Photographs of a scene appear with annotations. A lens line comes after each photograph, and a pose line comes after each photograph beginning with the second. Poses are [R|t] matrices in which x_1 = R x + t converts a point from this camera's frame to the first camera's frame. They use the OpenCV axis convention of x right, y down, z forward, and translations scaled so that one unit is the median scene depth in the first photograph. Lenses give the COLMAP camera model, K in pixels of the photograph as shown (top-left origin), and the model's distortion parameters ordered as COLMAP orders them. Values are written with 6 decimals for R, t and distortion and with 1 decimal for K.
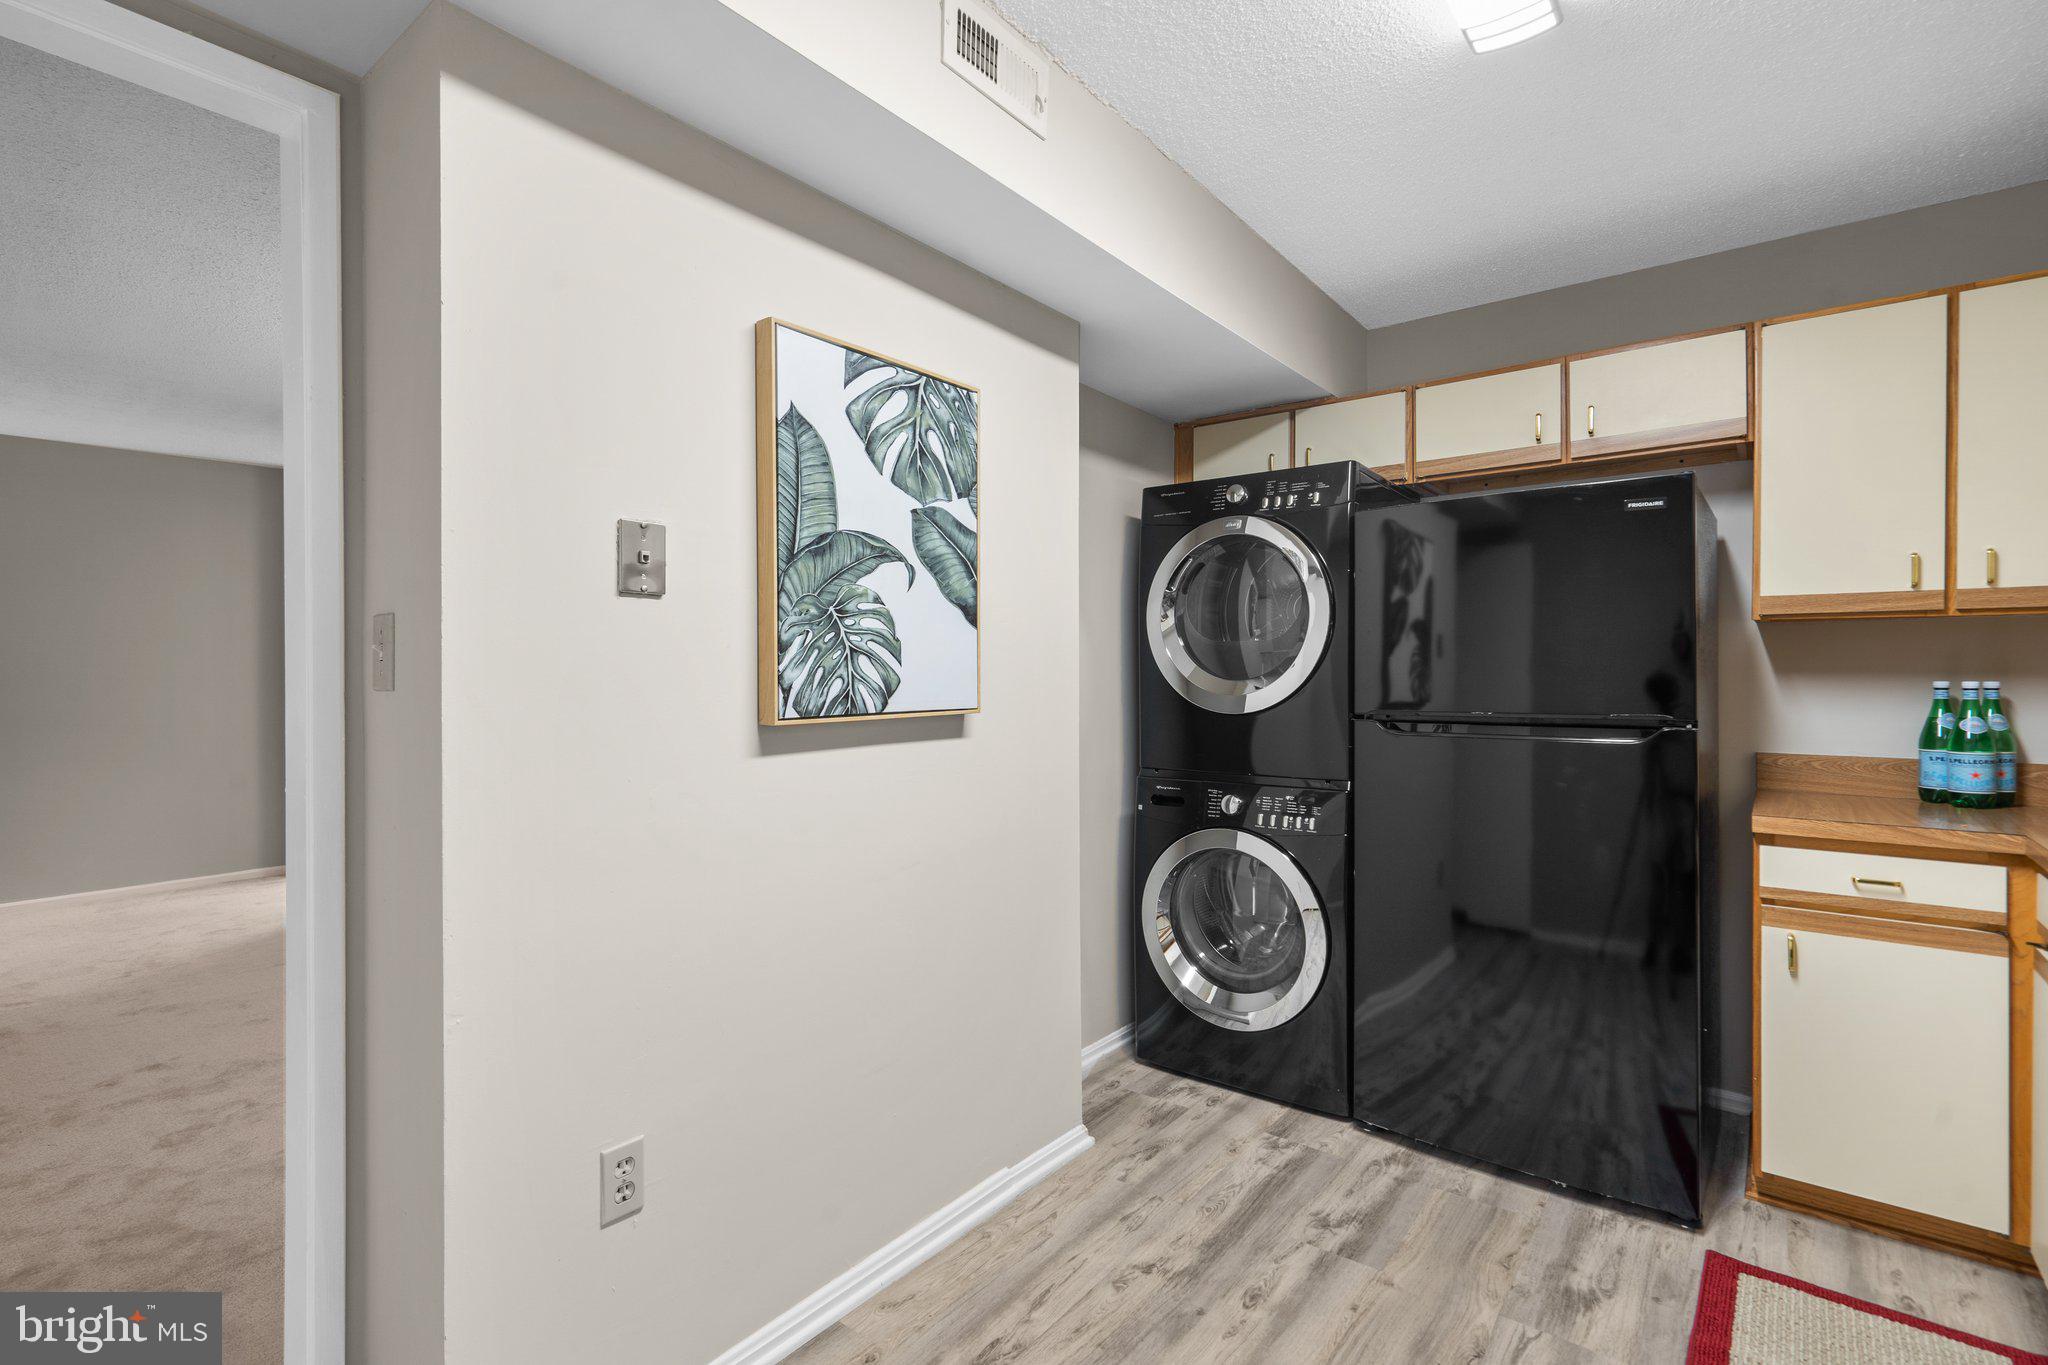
lens RADIAL K [[954.5, 0, 1016.1], [0, 954.5, 673.5], [0, 0, 1]] dist [-0.001768, 0.000890]
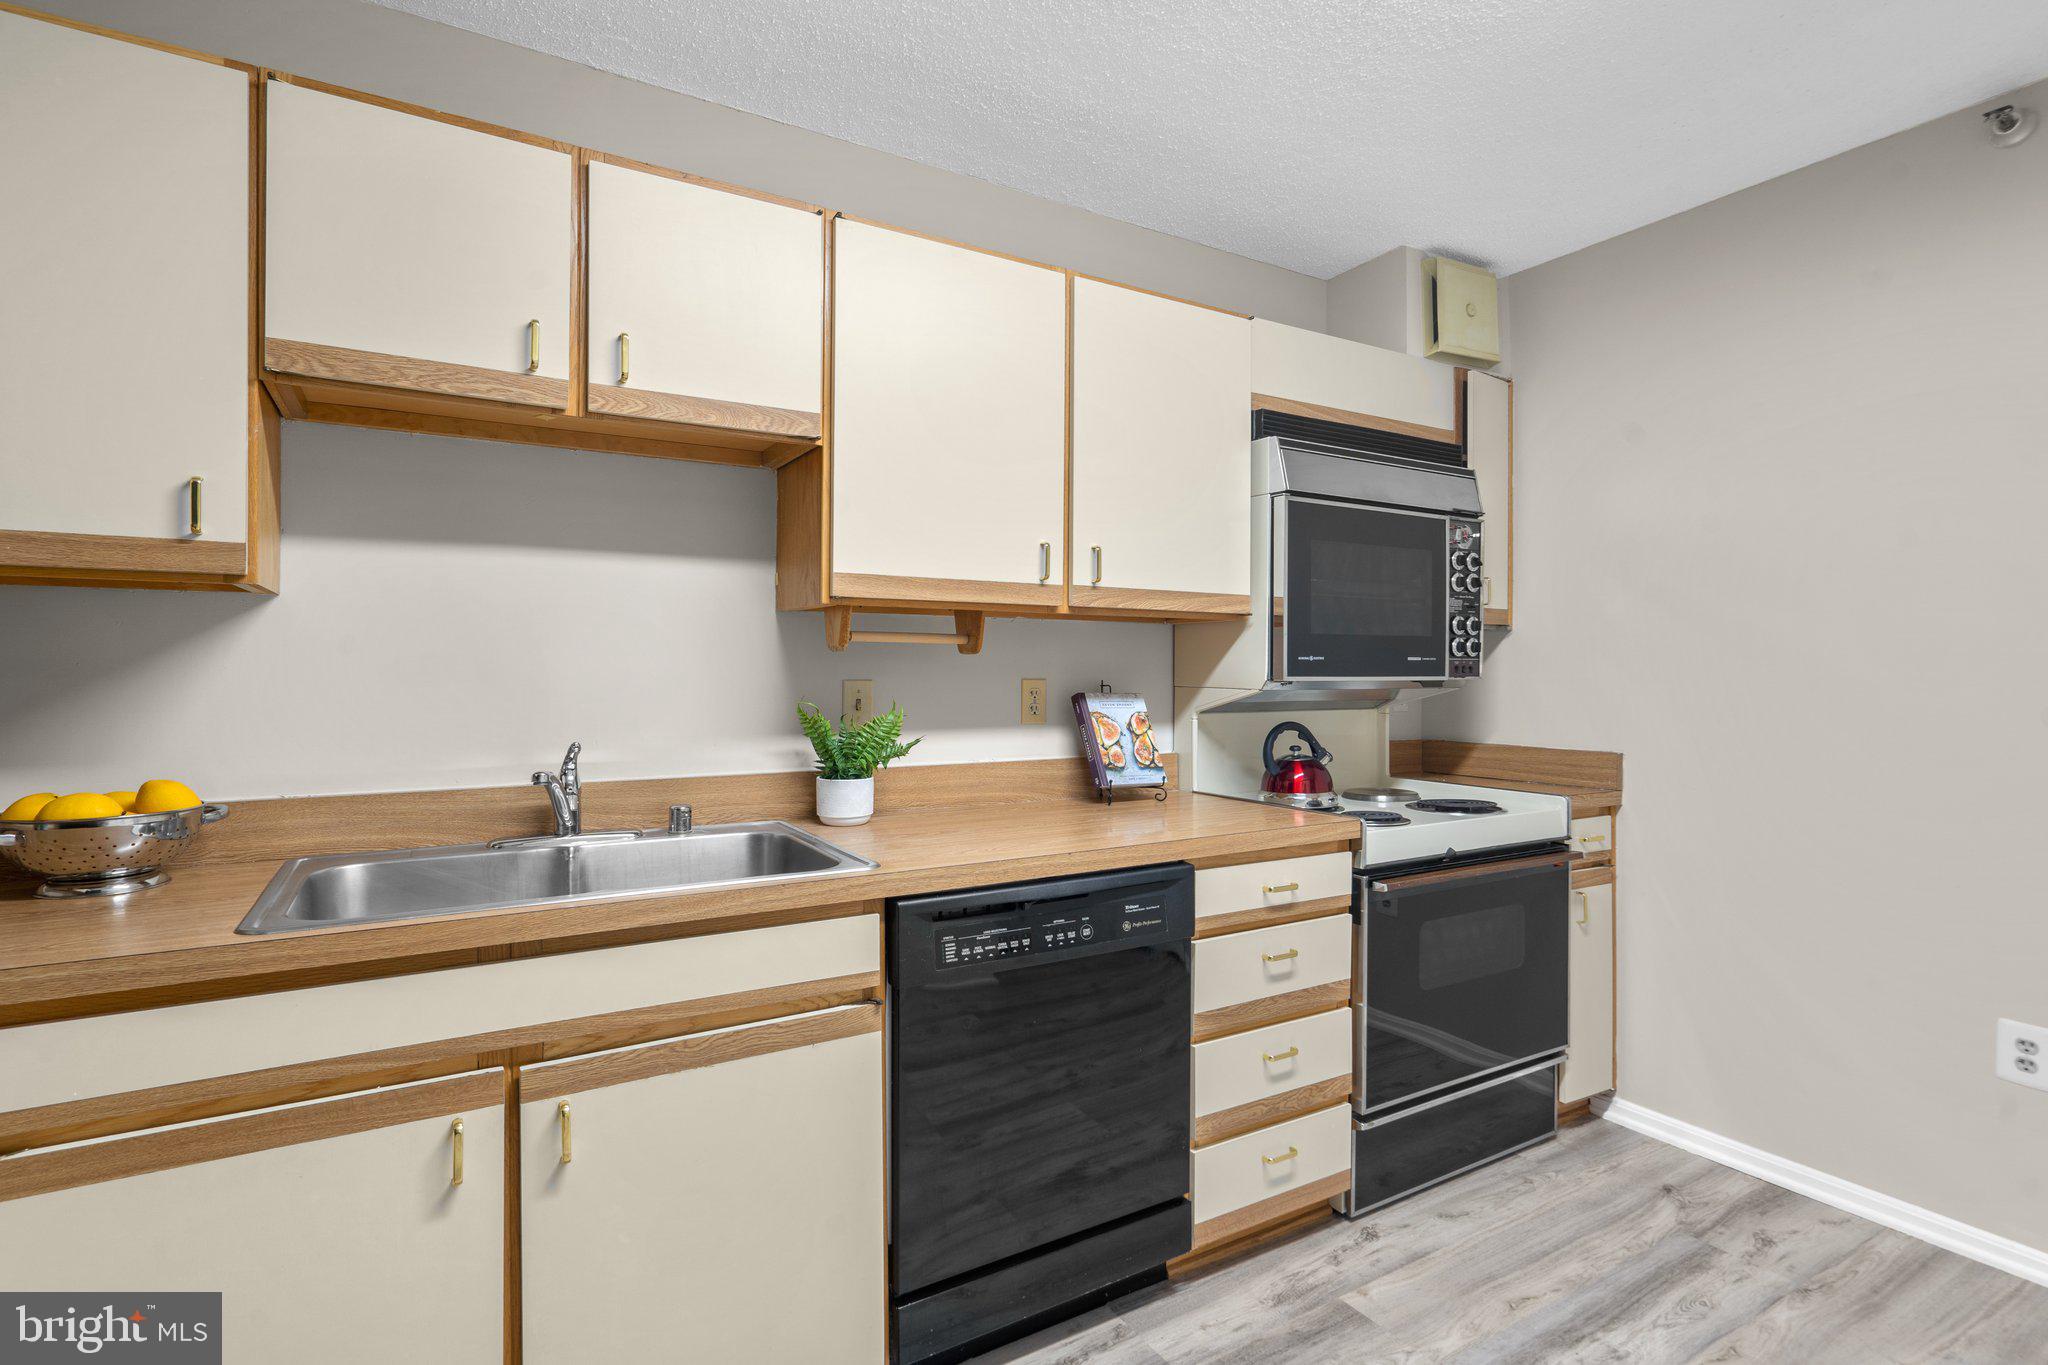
lens RADIAL K [[1010.9, 0, 1027.9], [0, 1010.9, 660.0], [0, 0, 1]] dist [0.001692, 0.000799]
pose [[-0.930826, 0.001622, 0.365460, 0.240911], [-0.000755, 0.999979, -0.006362, -0.005004], [-0.365463, -0.006198, -0.930805, 1.156732]]
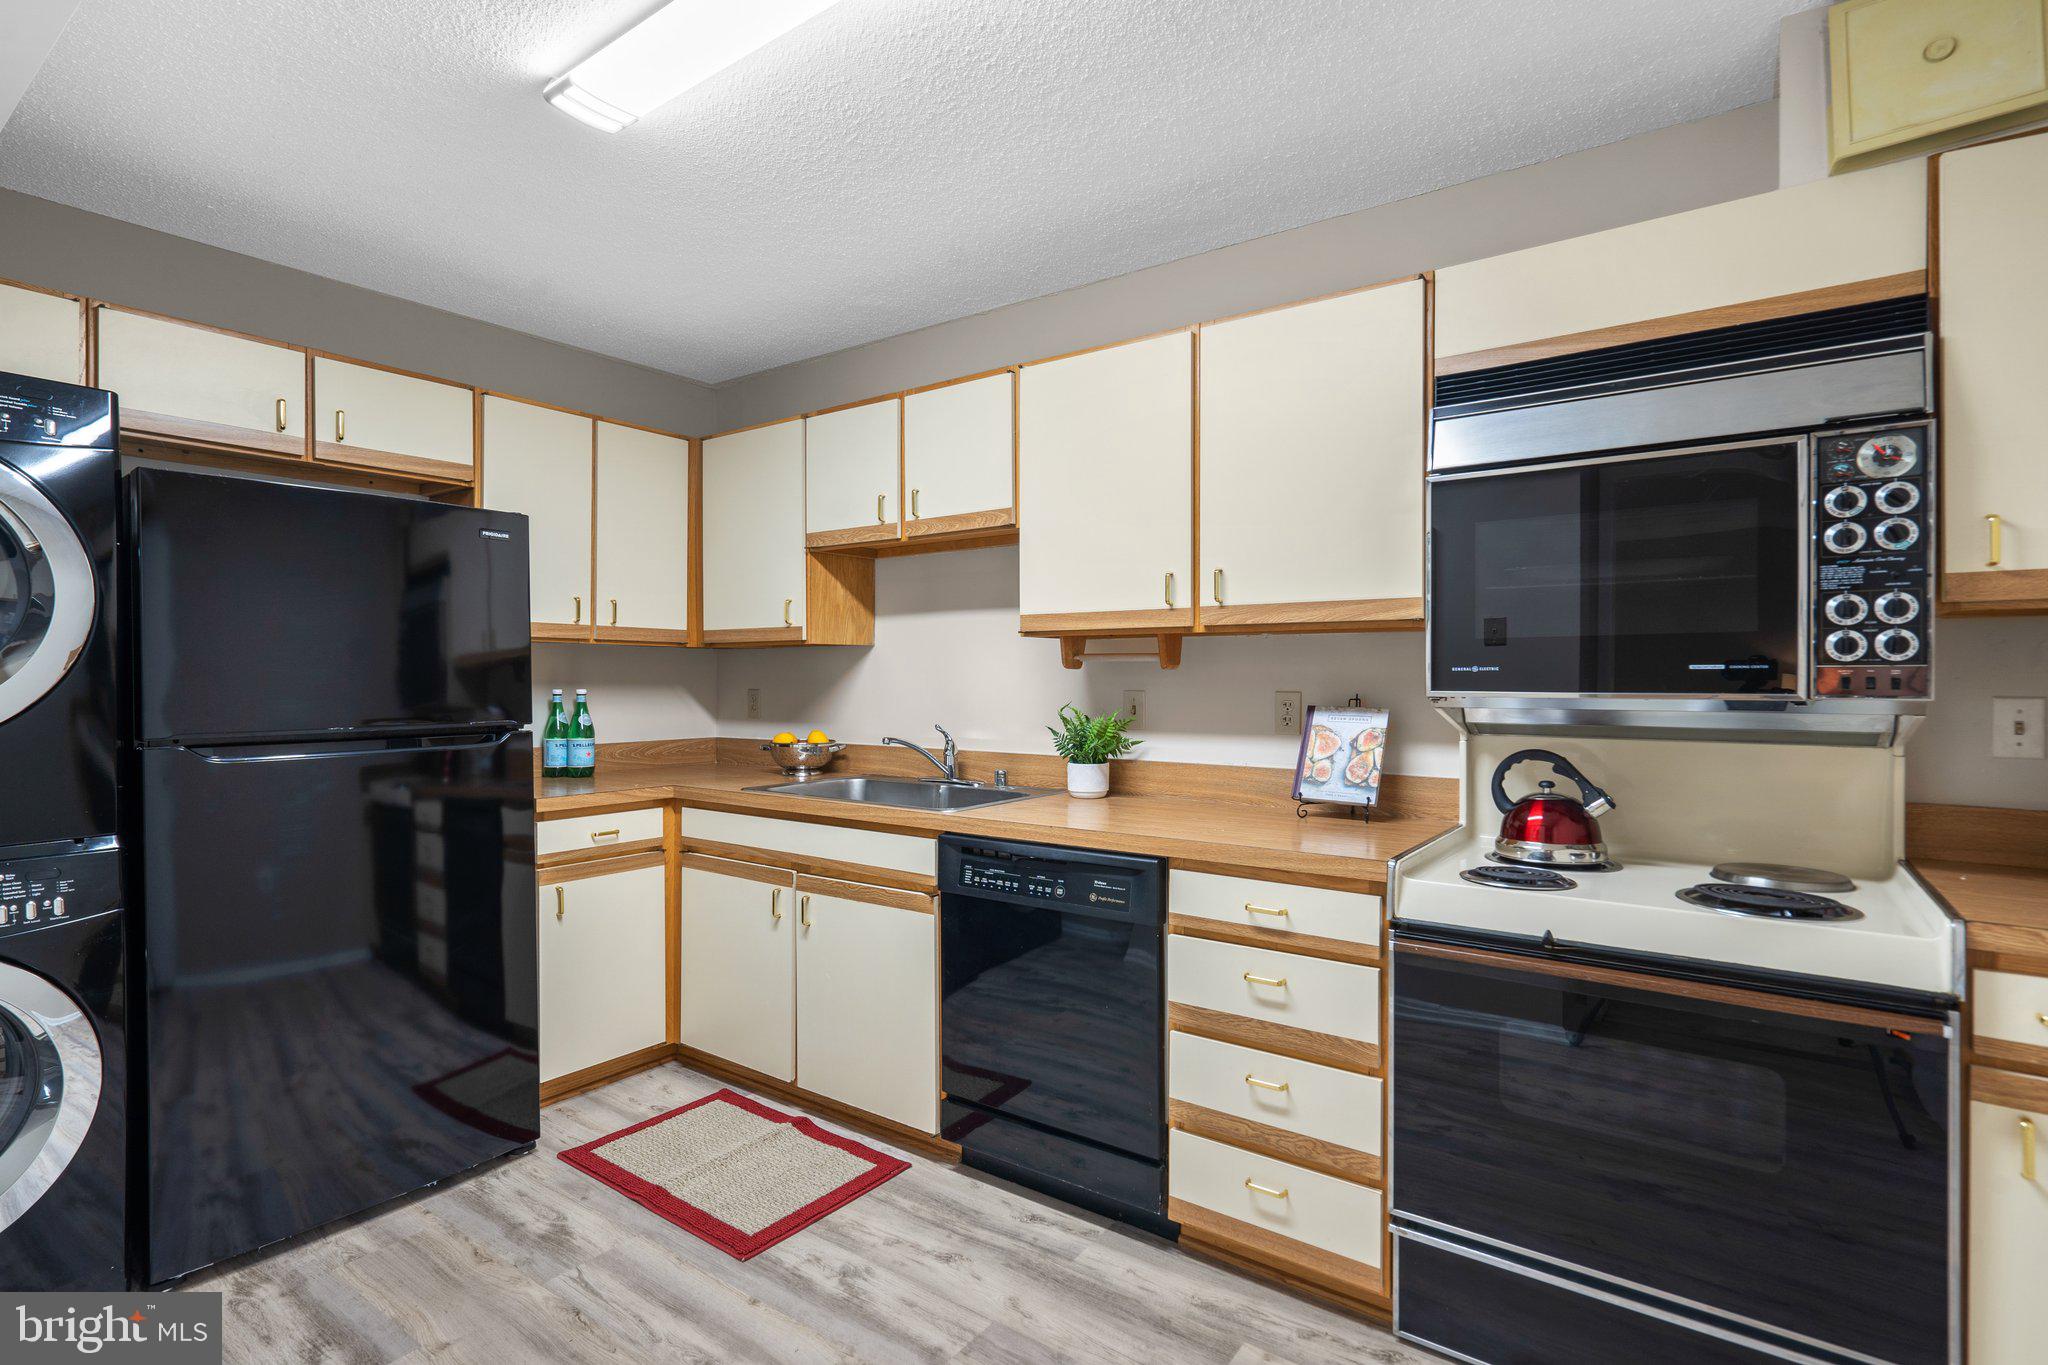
lens RADIAL K [[954.5, 0, 1016.1], [0, 954.5, 673.5], [0, 0, 1]] dist [-0.001768, 0.000890]
pose [[-0.032106, 0.007980, 0.999453, -0.497610], [0.000584, 0.999968, -0.007966, -0.003618], [-0.999484, 0.000328, -0.032110, 0.426015]]
